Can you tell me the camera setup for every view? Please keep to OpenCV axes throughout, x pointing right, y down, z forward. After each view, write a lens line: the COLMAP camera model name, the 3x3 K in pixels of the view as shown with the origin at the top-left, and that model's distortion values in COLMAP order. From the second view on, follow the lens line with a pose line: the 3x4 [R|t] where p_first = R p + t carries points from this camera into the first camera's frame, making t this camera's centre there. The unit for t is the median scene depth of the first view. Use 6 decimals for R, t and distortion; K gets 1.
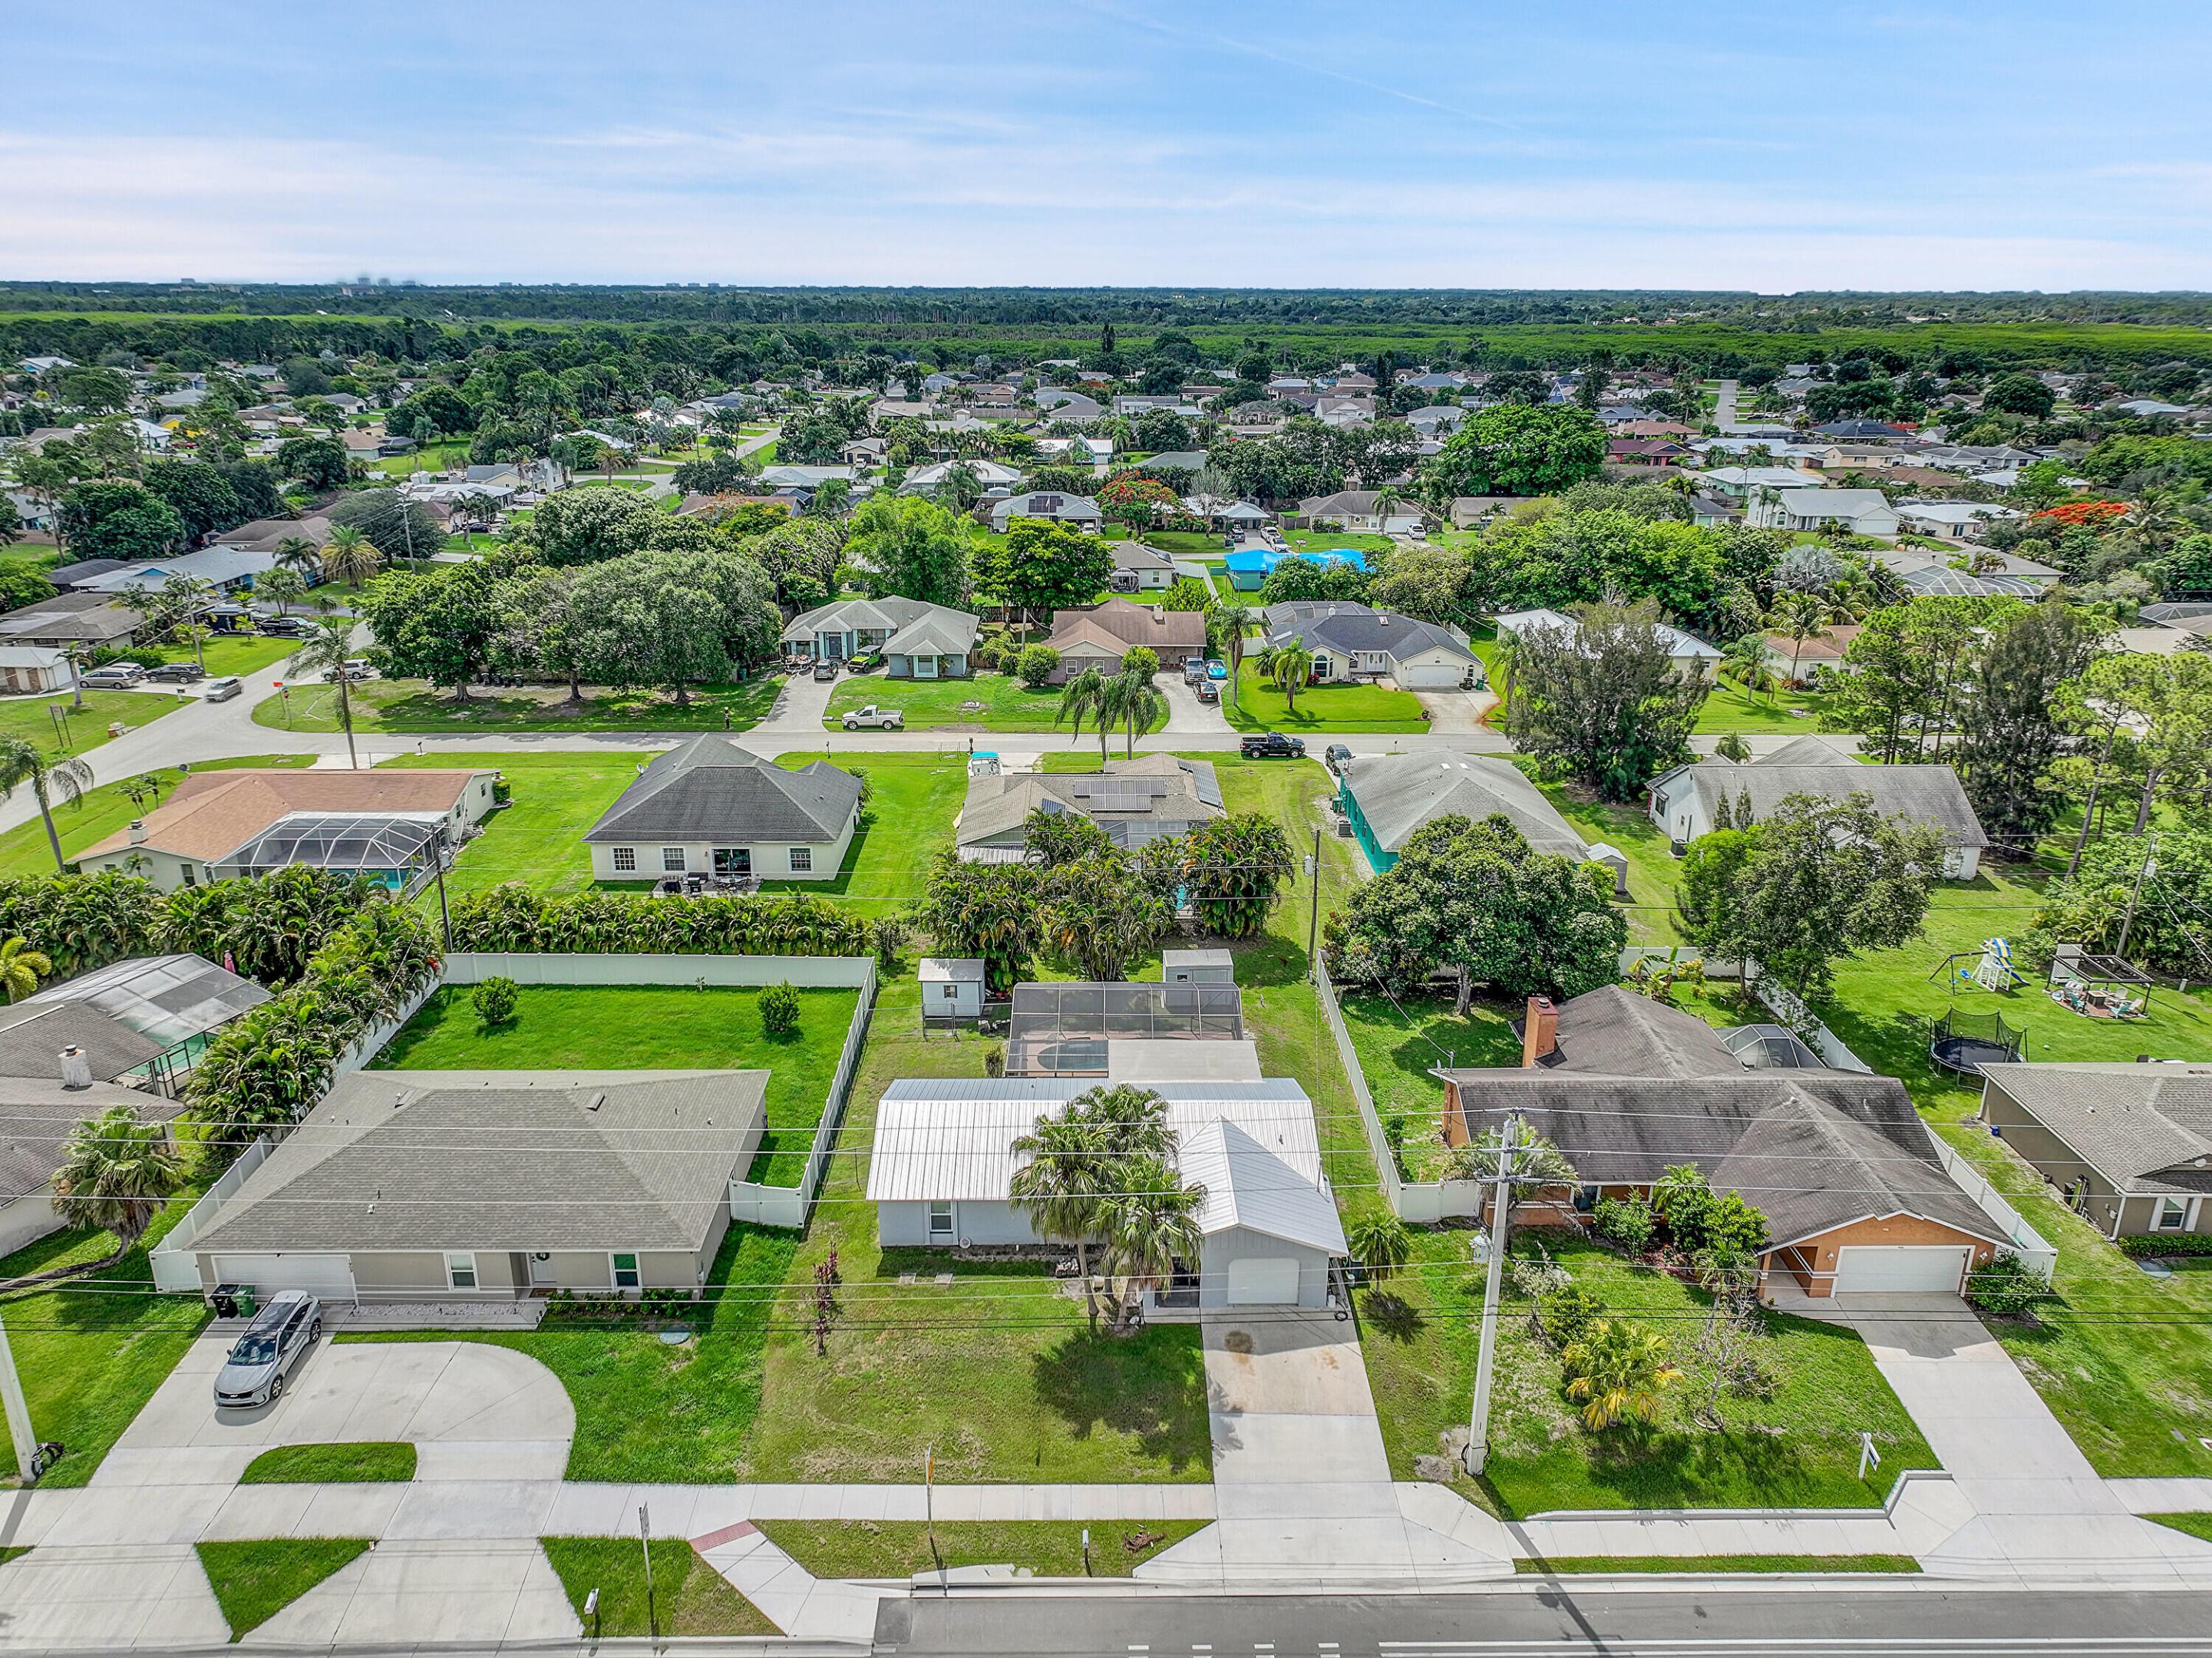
lens RADIAL K [[1549.0, 0, 1102.1], [0, 1549.0, 822.5], [0, 0, 1]] dist [0.002903, 0.017115]
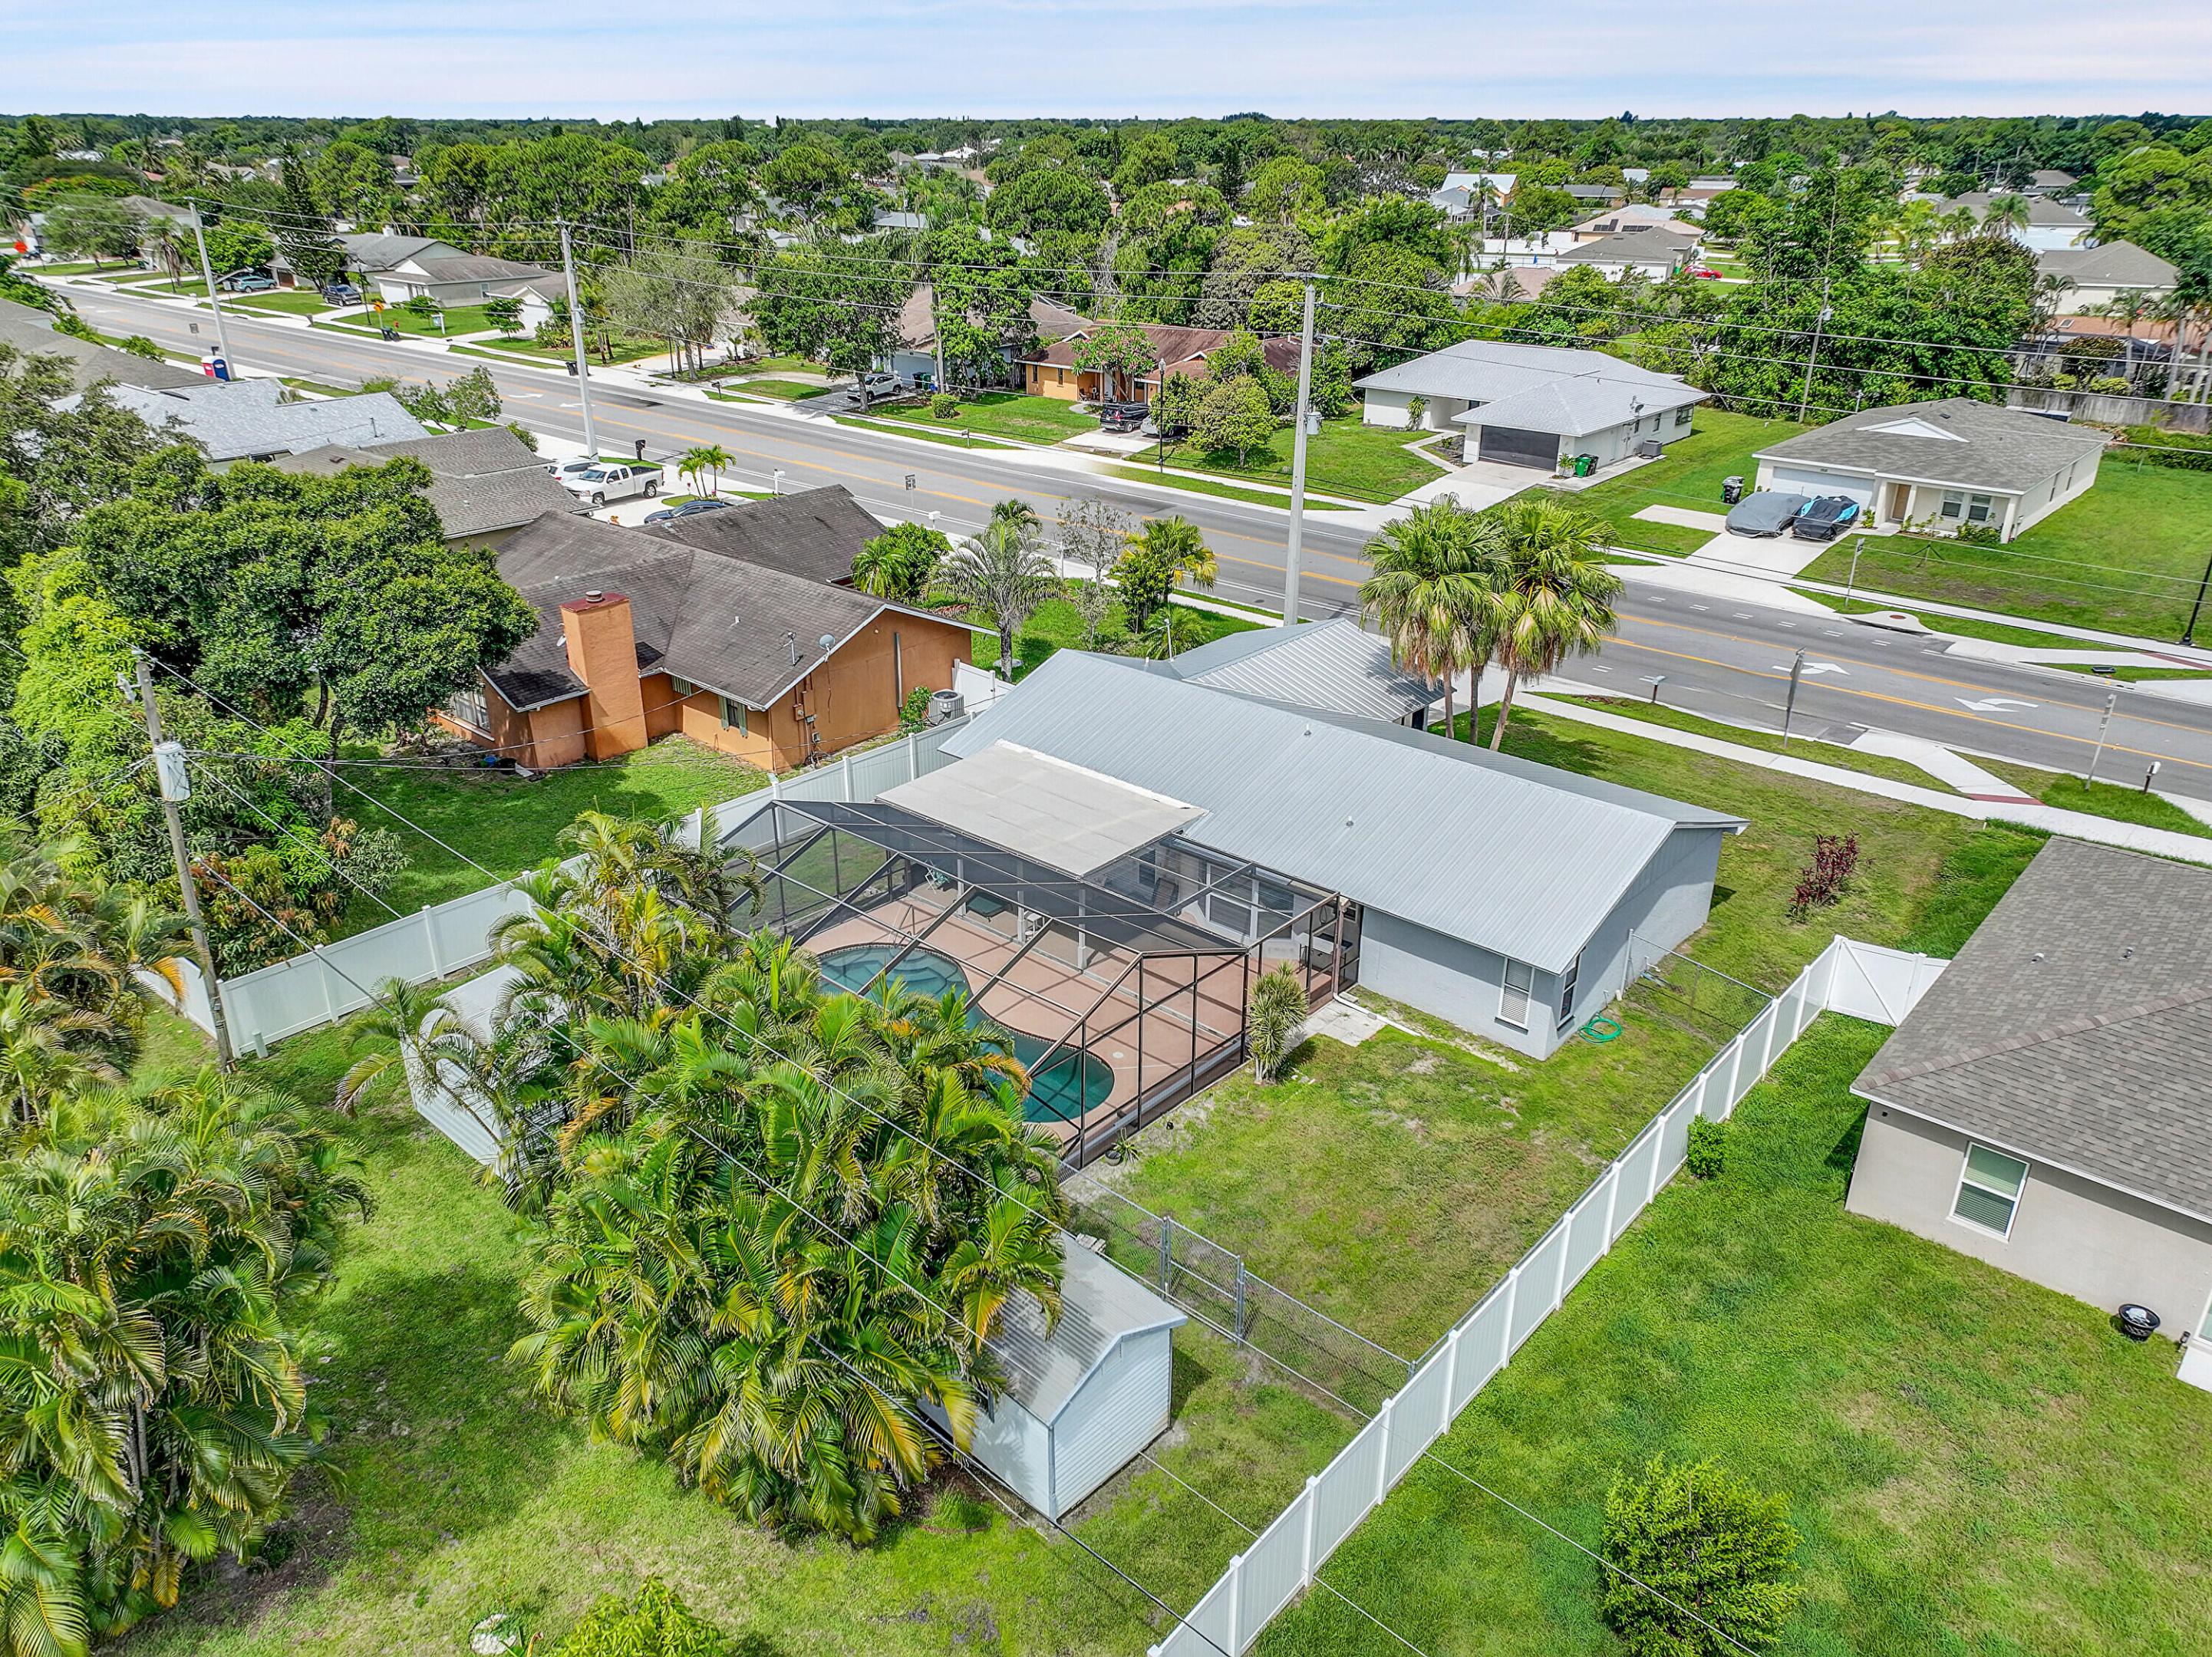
lens RADIAL K [[1548.5, 0, 1106.0], [0, 1548.5, 828.5], [0, 0, 1]] dist [0.004467, 0.000146]
pose [[-0.737183, -0.286248, 0.612065, -0.373411], [0.217750, 0.756865, 0.616230, -0.205263], [-0.639646, 0.587552, -0.495617, 1.608421]]
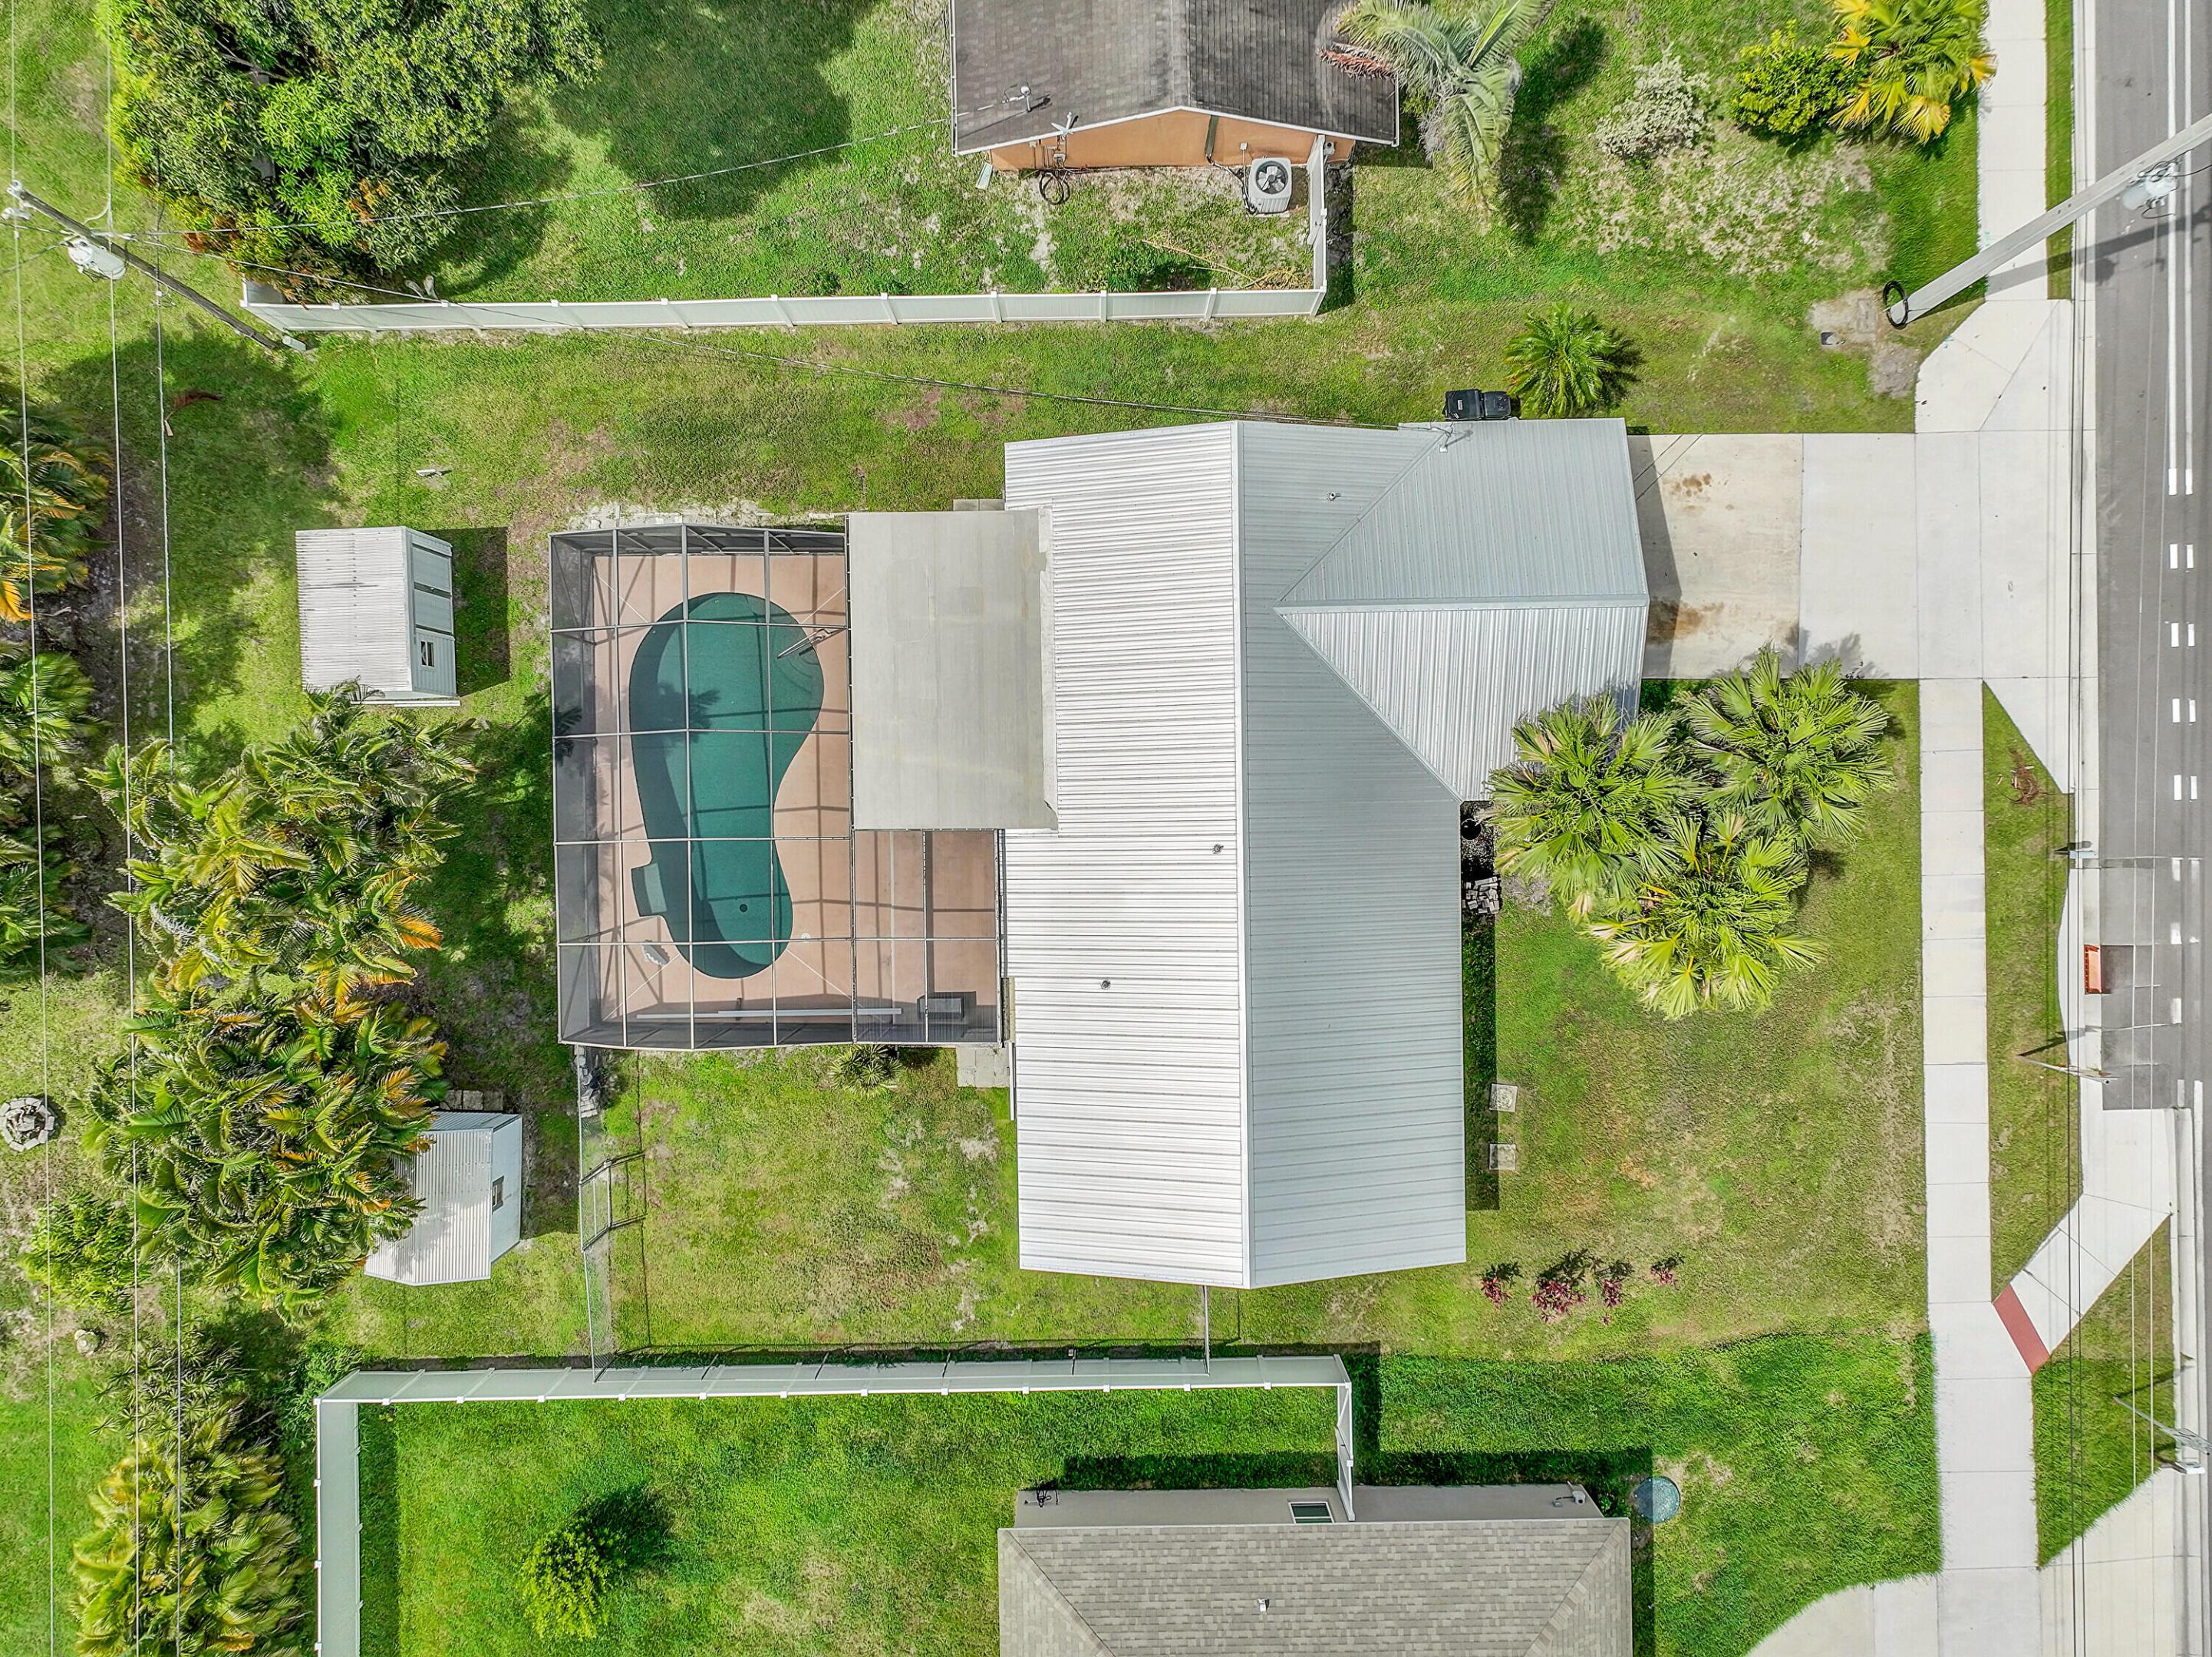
lens RADIAL K [[1548.8, 0, 1102.1], [0, 1548.8, 822.0], [0, 0, 1]] dist [0.002903, 0.017115]
pose [[-0.002665, -0.999850, -0.017116, 0.017158], [0.326256, -0.017048, 0.945128, -0.357520], [-0.945278, -0.003066, 0.326253, 1.032364]]
